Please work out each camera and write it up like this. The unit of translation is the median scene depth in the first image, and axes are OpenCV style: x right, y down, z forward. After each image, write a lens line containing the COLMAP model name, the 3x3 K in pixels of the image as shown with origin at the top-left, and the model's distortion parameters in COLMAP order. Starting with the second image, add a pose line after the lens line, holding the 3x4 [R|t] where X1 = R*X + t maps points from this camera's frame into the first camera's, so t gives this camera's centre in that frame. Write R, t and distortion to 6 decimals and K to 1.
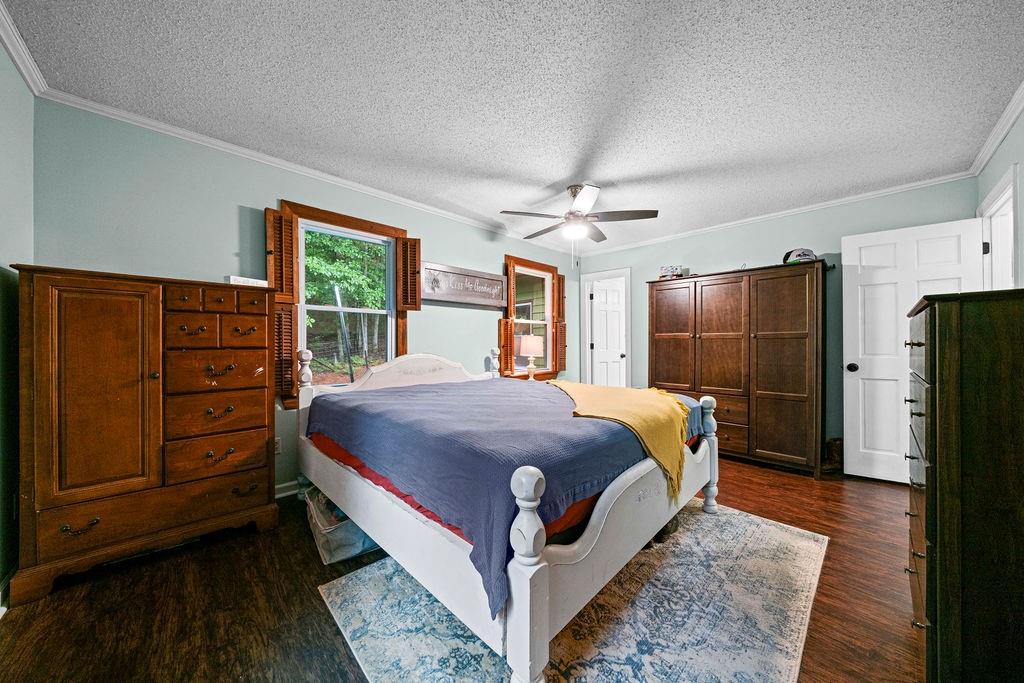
lens RADIAL K [[350.1, 0, 511.2], [0, 350.1, 343.3], [0, 0, 1]] dist [-0.006452, 0.000620]
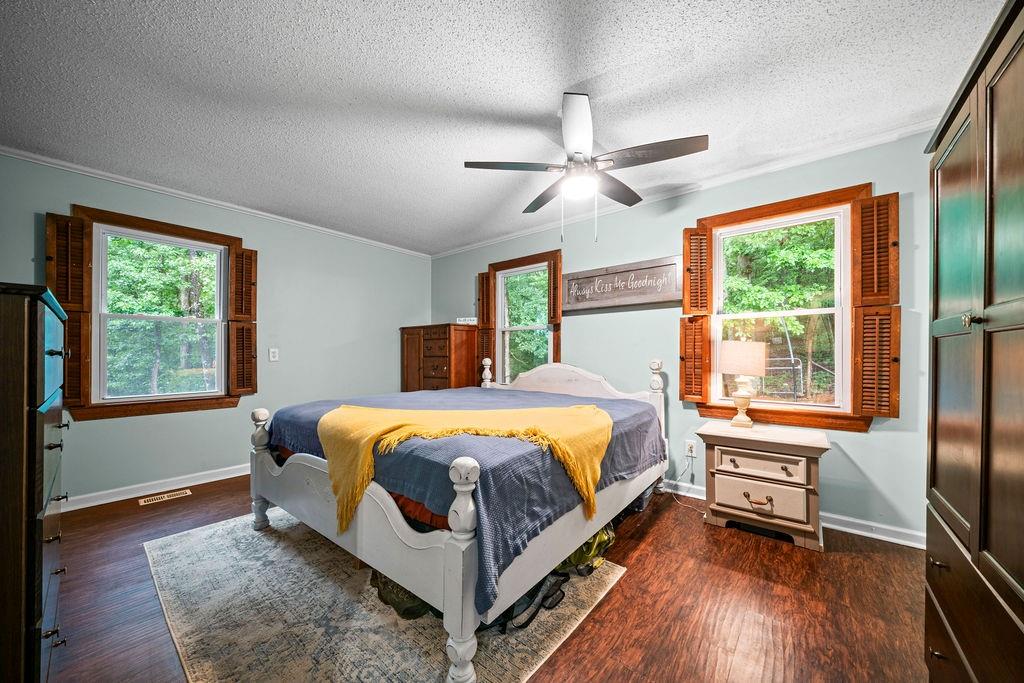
lens RADIAL K [[350.1, 0, 500.1], [0, 350.1, 355.7], [0, 0, 1]] dist [-0.006452, 0.000620]
pose [[0.109429, 0.000861, -0.993994, 0.711845], [0.000080, 1.000000, 0.000875, 0.003366], [0.993995, -0.000175, 0.109429, 0.665629]]
